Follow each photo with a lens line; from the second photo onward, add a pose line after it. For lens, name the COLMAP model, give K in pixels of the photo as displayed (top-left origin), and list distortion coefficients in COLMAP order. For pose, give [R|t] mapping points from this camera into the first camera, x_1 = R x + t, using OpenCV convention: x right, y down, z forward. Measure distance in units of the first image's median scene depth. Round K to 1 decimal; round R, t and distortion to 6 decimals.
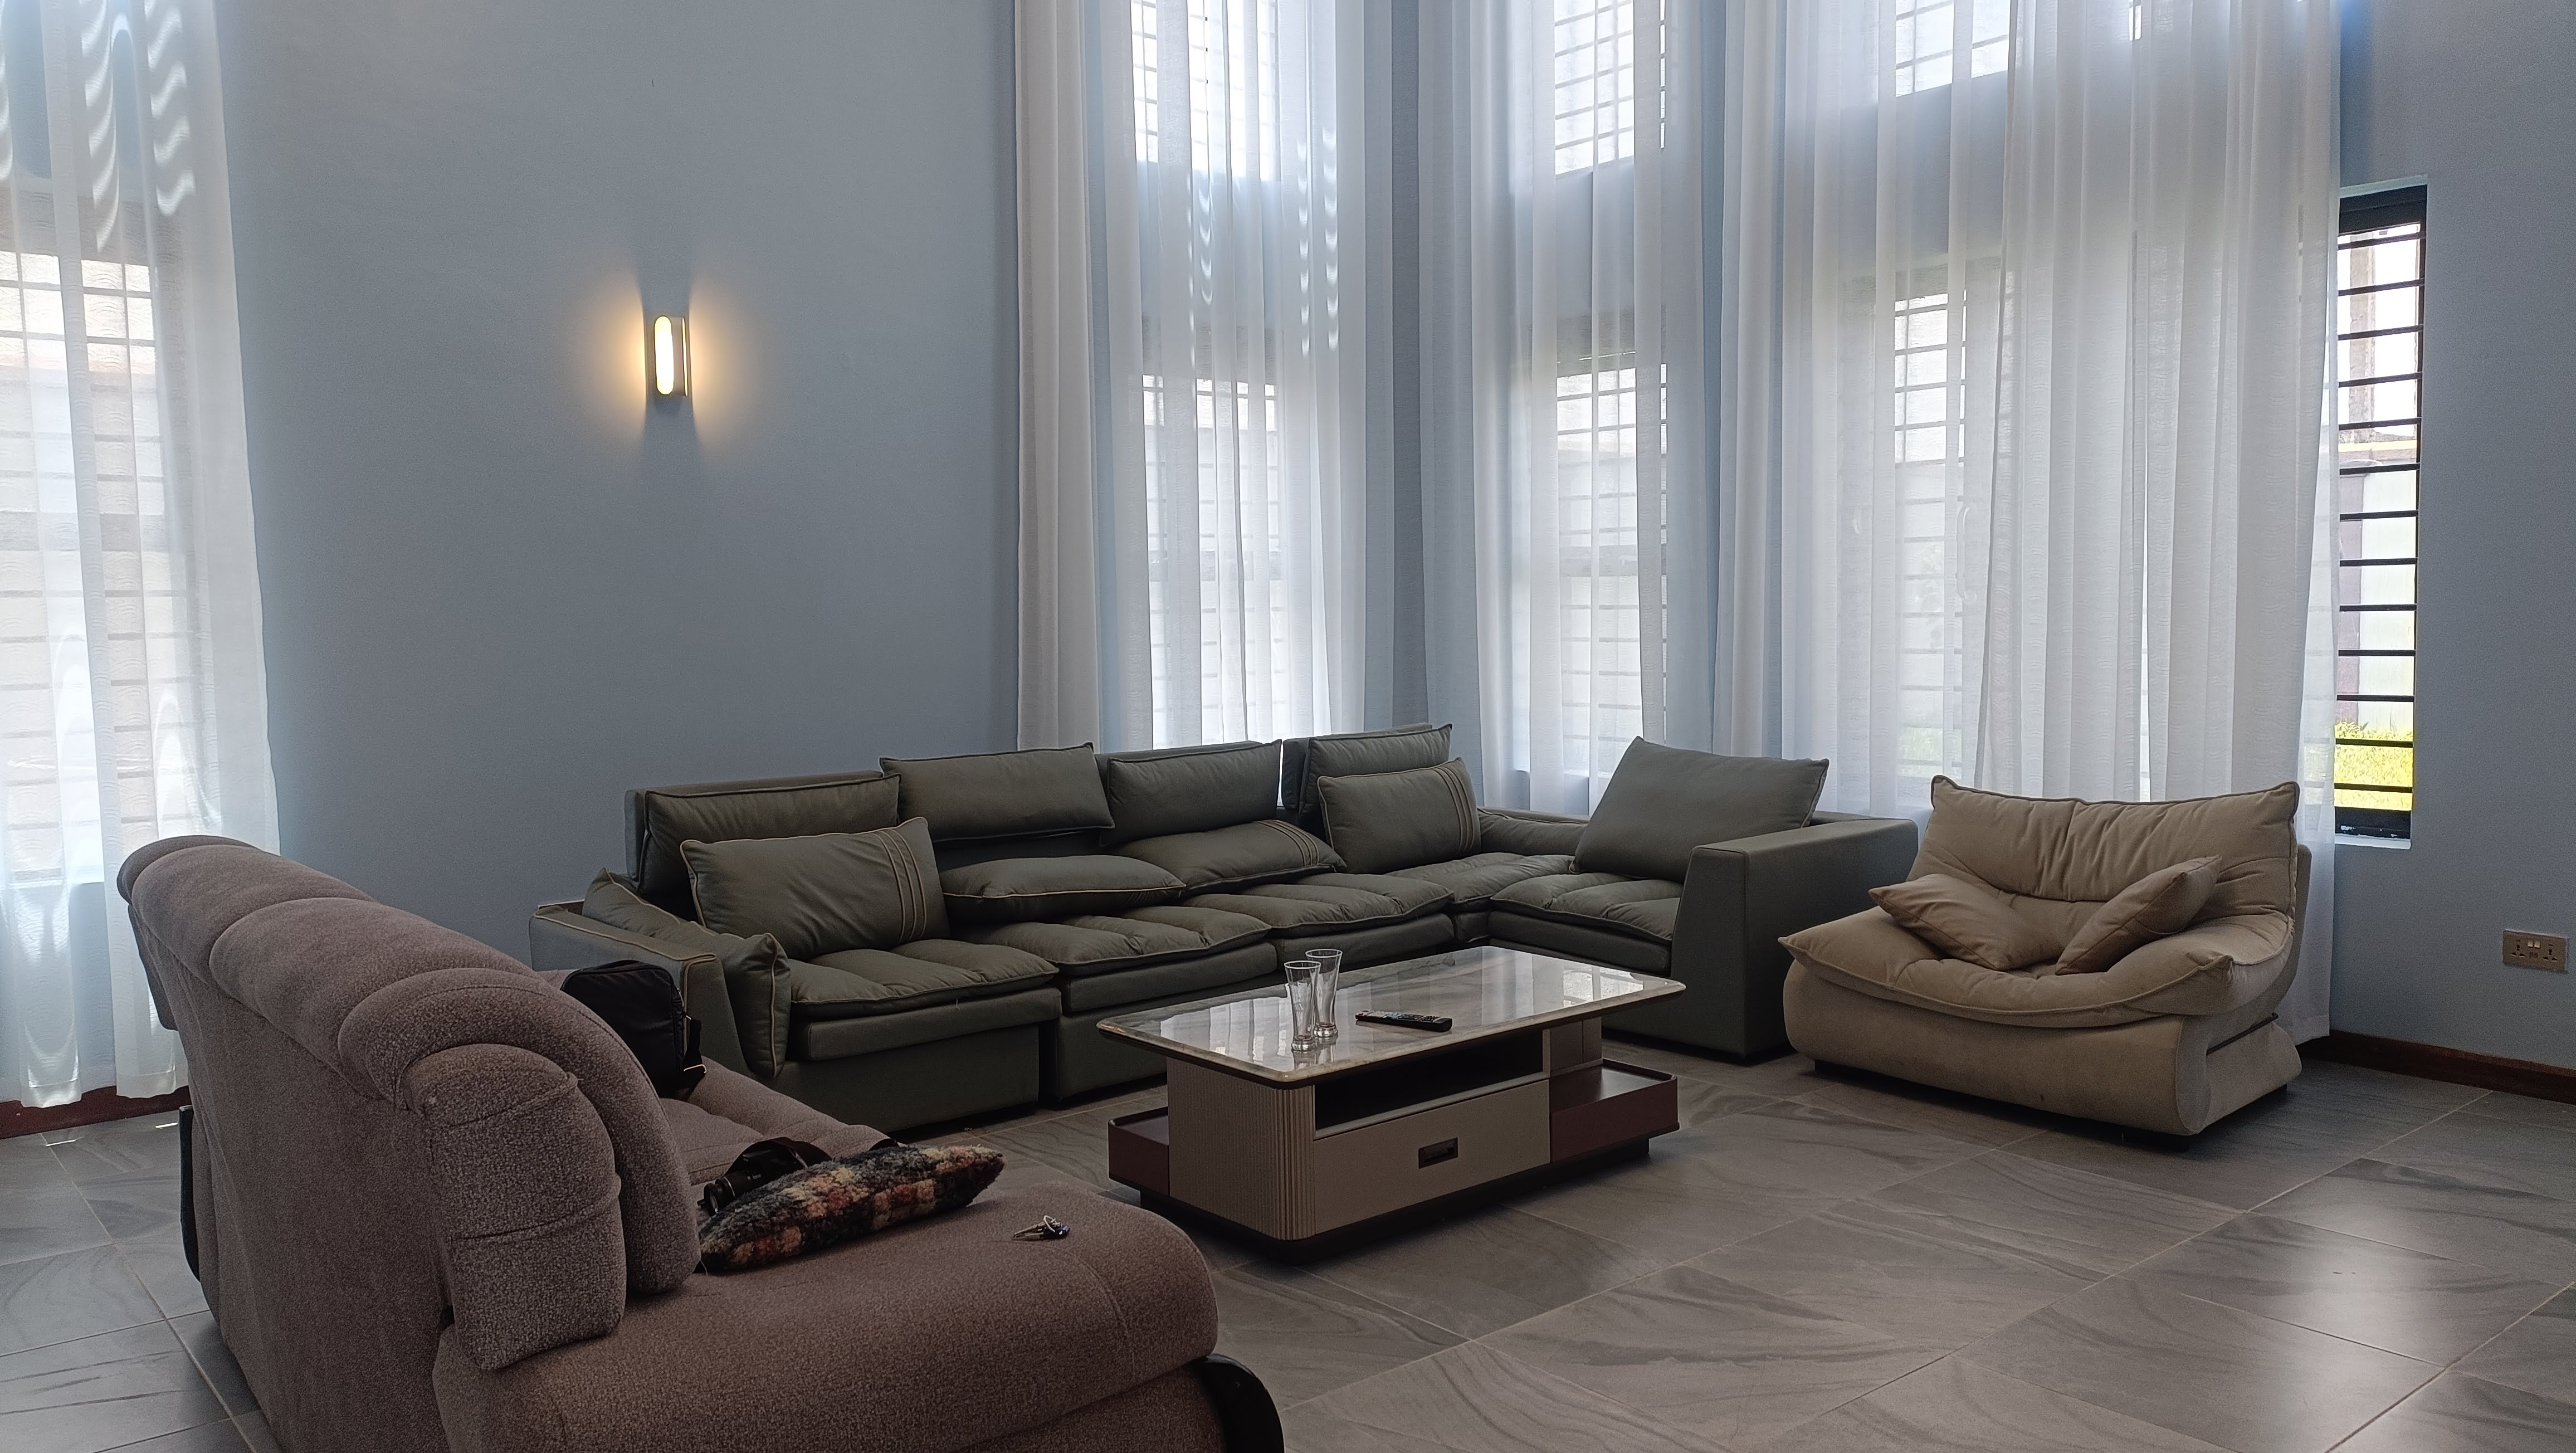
lens RADIAL K [[1865.0, 0, 1302.2], [0, 1865.0, 710.8], [0, 0, 1]] dist [0.062589, -0.059411]
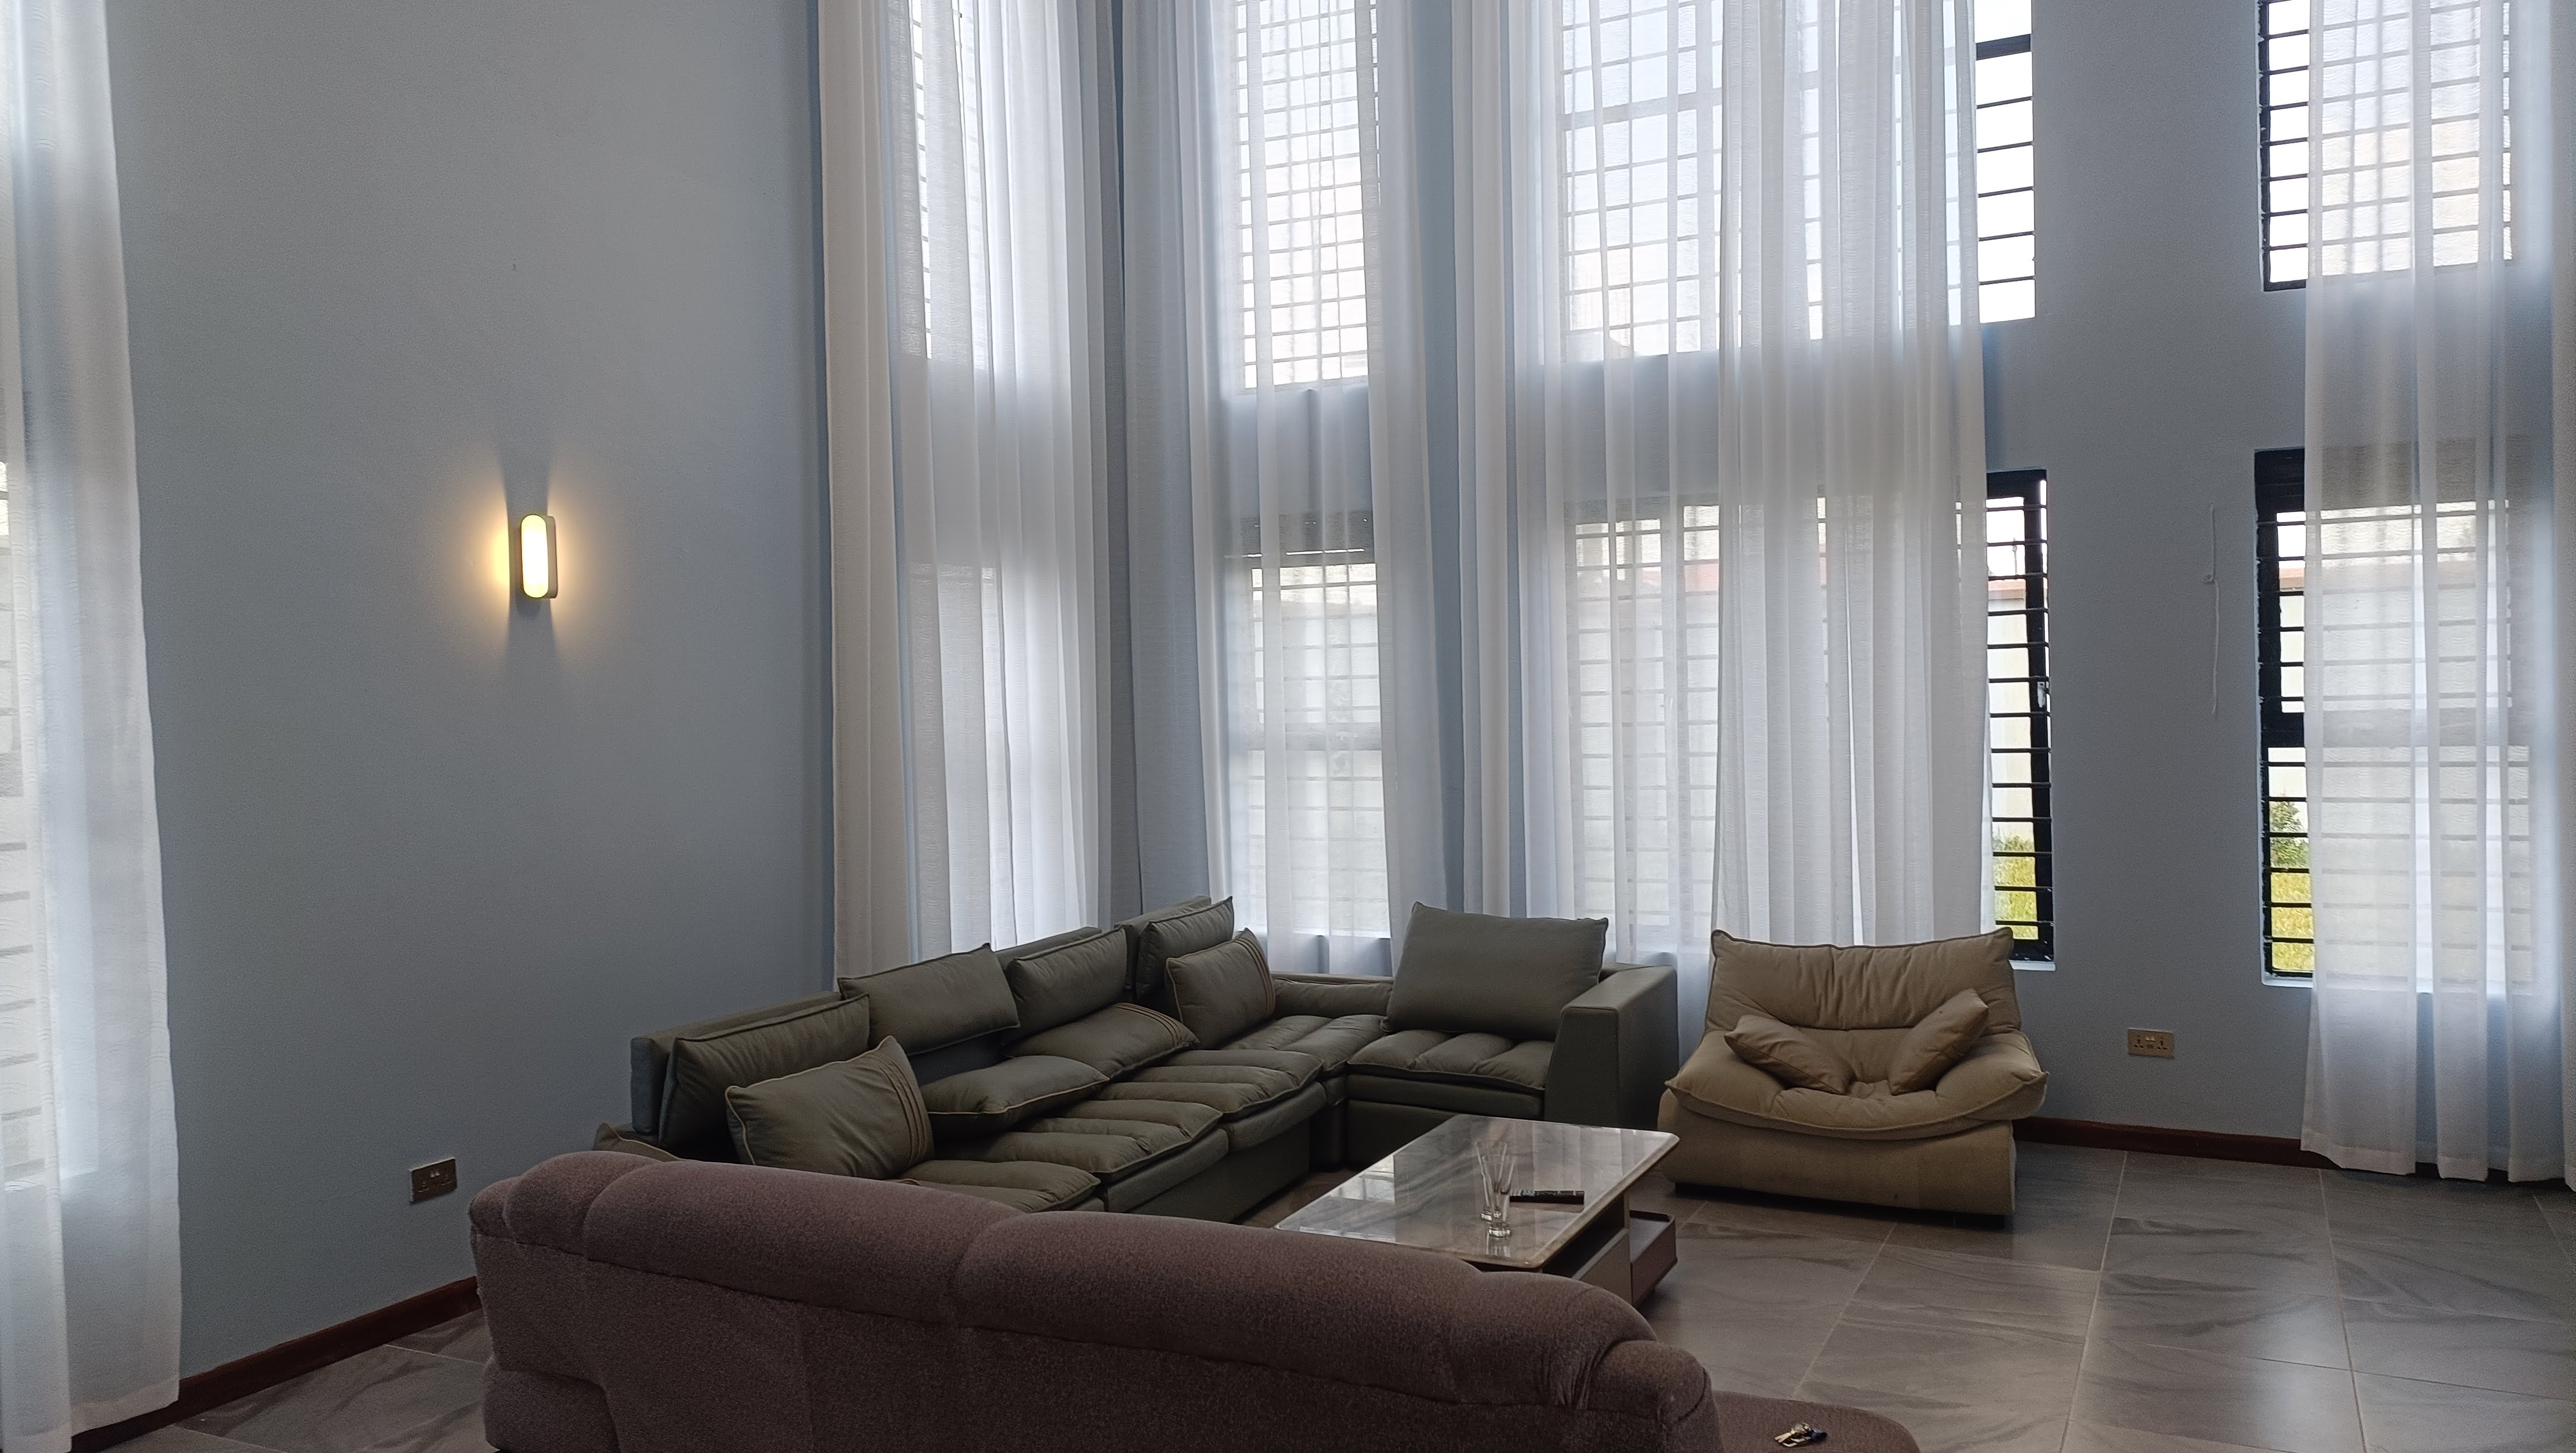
lens RADIAL K [[1865.0, 0, 1302.2], [0, 1865.0, 710.8], [0, 0, 1]] dist [0.062589, -0.059411]
pose [[0.916772, -0.012487, 0.399217, -0.411057], [0.033974, 0.998327, -0.046792, -0.062918], [-0.397965, 0.056461, 0.915662, -0.000420]]
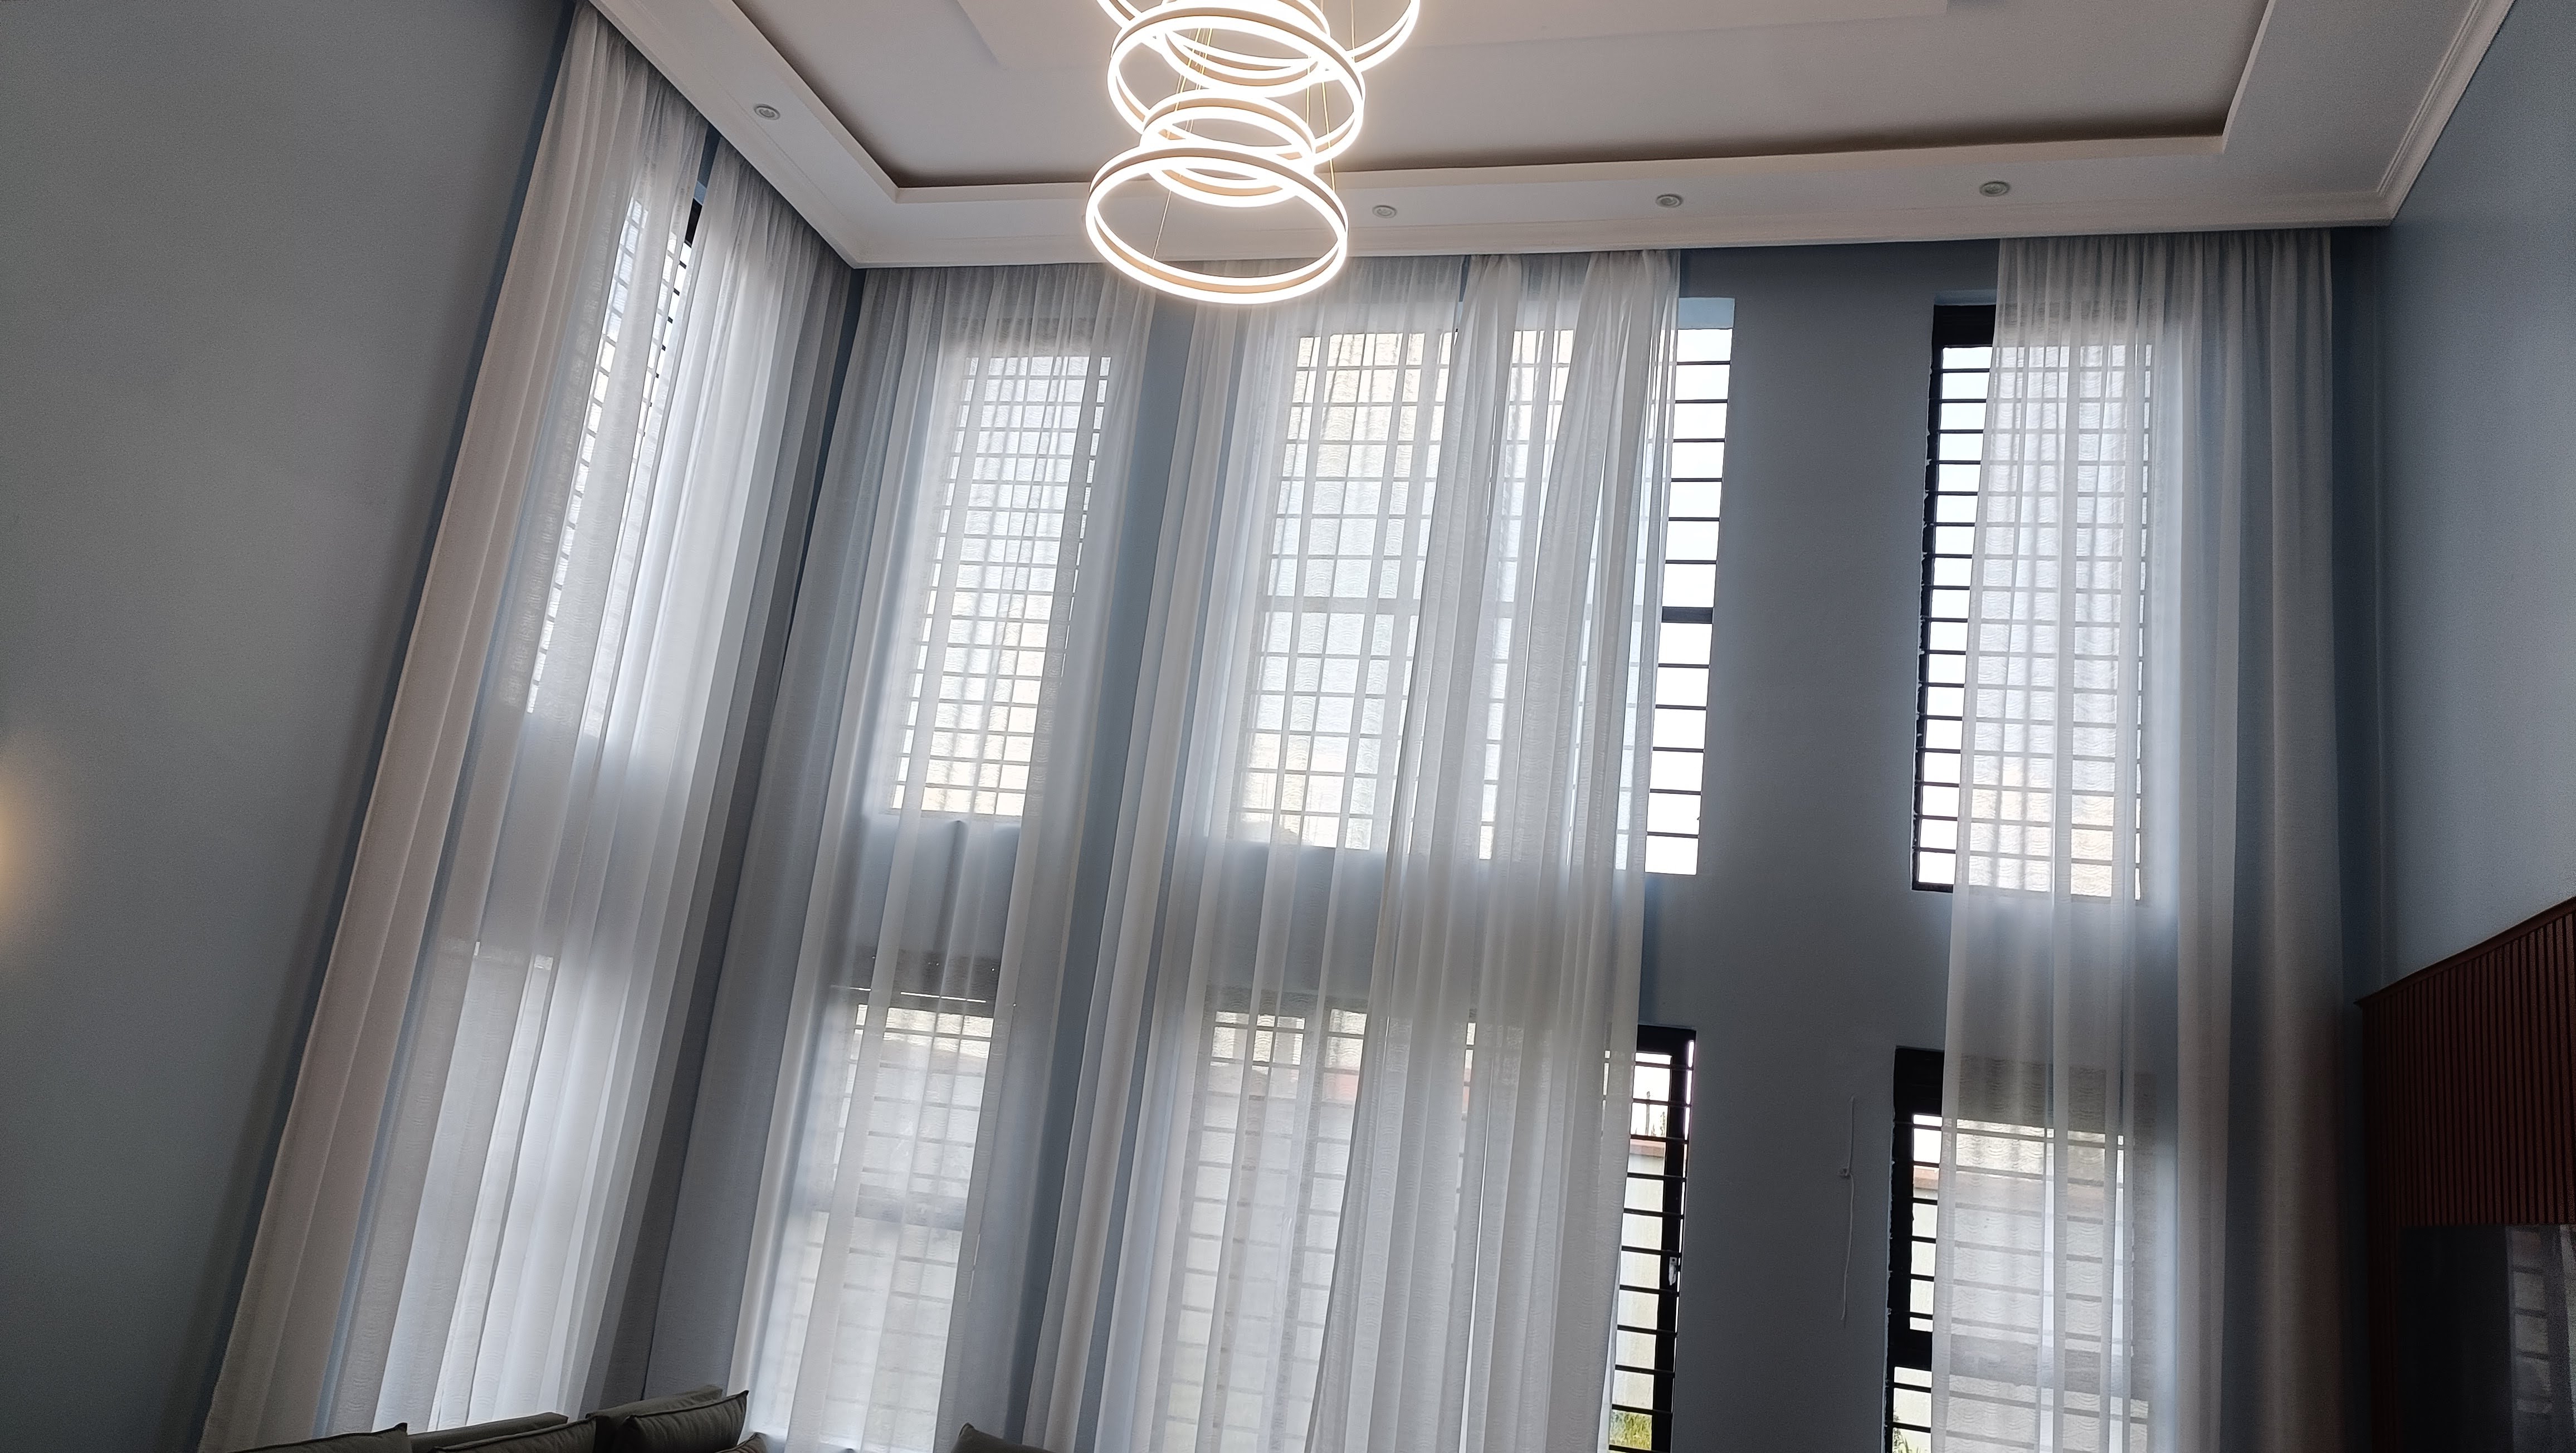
lens RADIAL K [[1862.6, 0, 1288.0], [0, 1862.6, 726.5], [0, 0, 1]] dist [0.074377, -0.061885]
pose [[0.817029, 0.241009, 0.523812, -0.348108], [-0.095662, 0.952522, -0.289050, -0.078431], [-0.568606, 0.186053, 0.801294, 0.088522]]
